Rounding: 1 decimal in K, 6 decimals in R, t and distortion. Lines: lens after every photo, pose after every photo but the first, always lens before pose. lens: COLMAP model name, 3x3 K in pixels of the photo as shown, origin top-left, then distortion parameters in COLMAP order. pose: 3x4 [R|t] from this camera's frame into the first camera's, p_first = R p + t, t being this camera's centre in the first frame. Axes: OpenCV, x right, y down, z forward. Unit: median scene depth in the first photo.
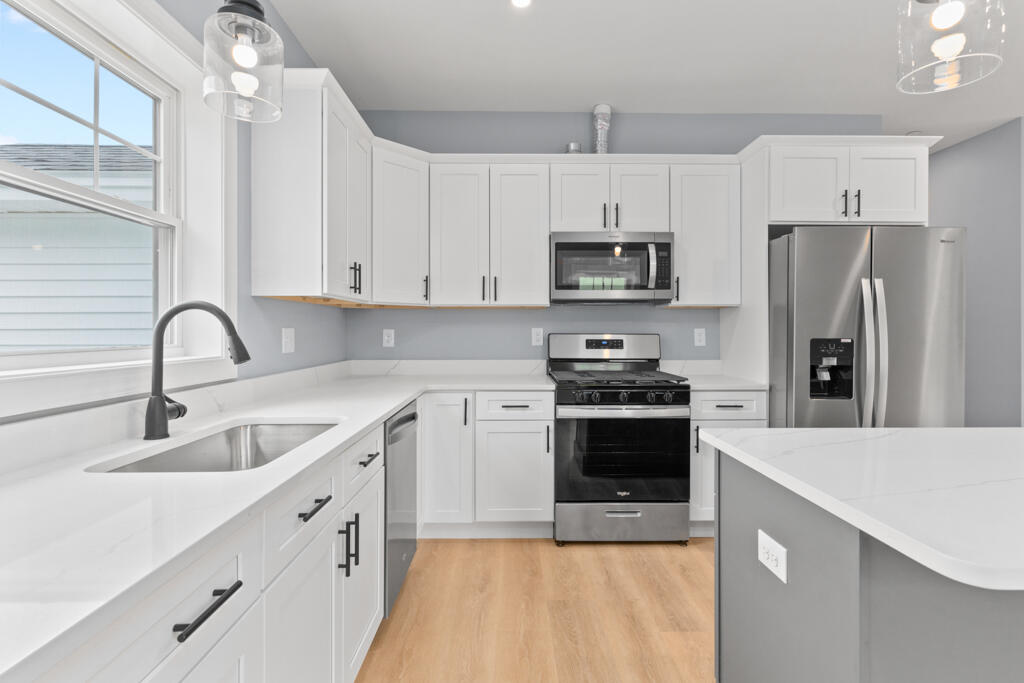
lens RADIAL K [[491.2, 0, 516.3], [0, 491.2, 331.6], [0, 0, 1]] dist [0.006274, 0.000304]
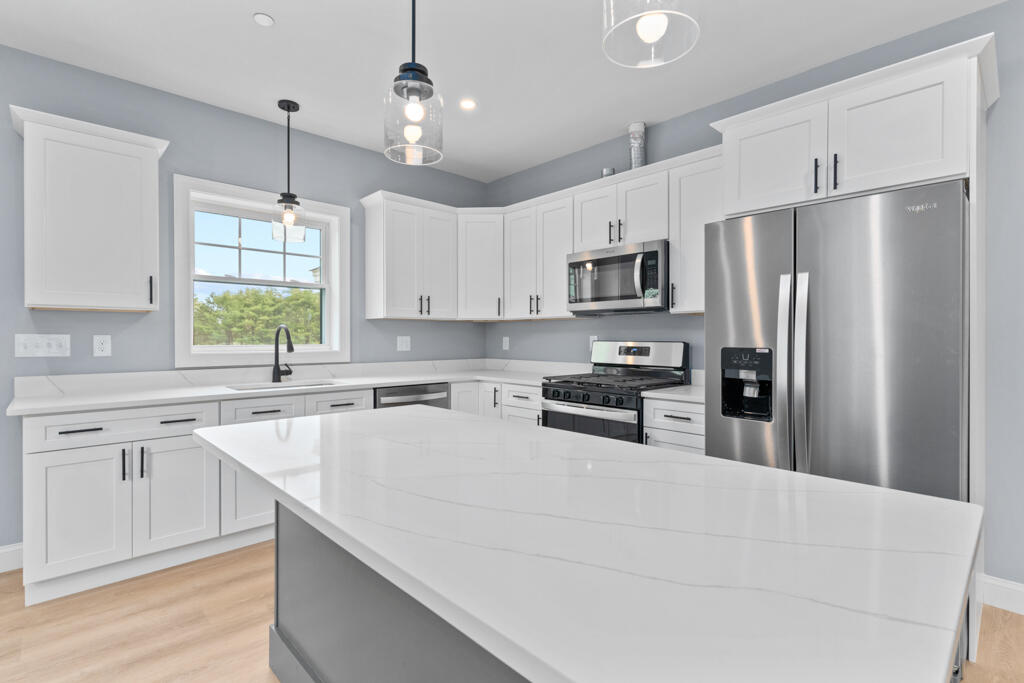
lens RADIAL K [[483.0, 0, 512.0], [0, 483.0, 341.5], [0, 0, 1]] dist [0.000092, 0.000069]
pose [[0.677477, 0.006799, -0.735513, 0.892620], [-0.002659, 0.999973, 0.006795, -0.001342], [0.735540, -0.002648, 0.677477, 0.122766]]
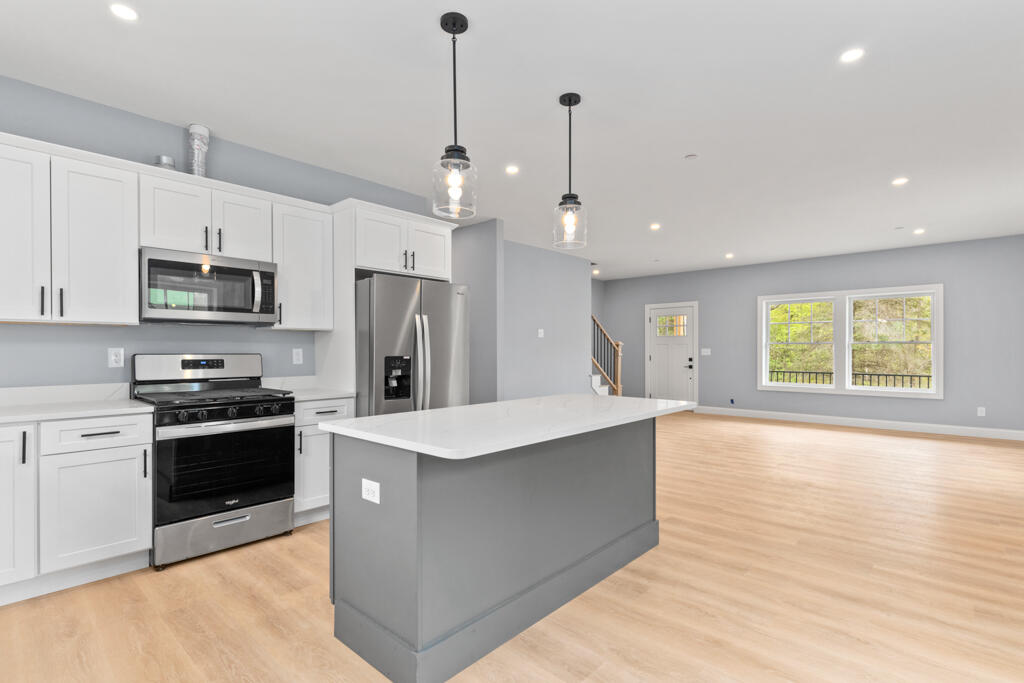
lens RADIAL K [[492.7, 0, 516.6], [0, 492.7, 351.2], [0, 0, 1]] dist [-0.000603, 0.000165]
pose [[0.684920, -0.002751, 0.728613, -0.135575], [0.002949, 0.999995, 0.001004, -0.000466], [-0.728612, 0.001461, 0.684925, -0.186630]]
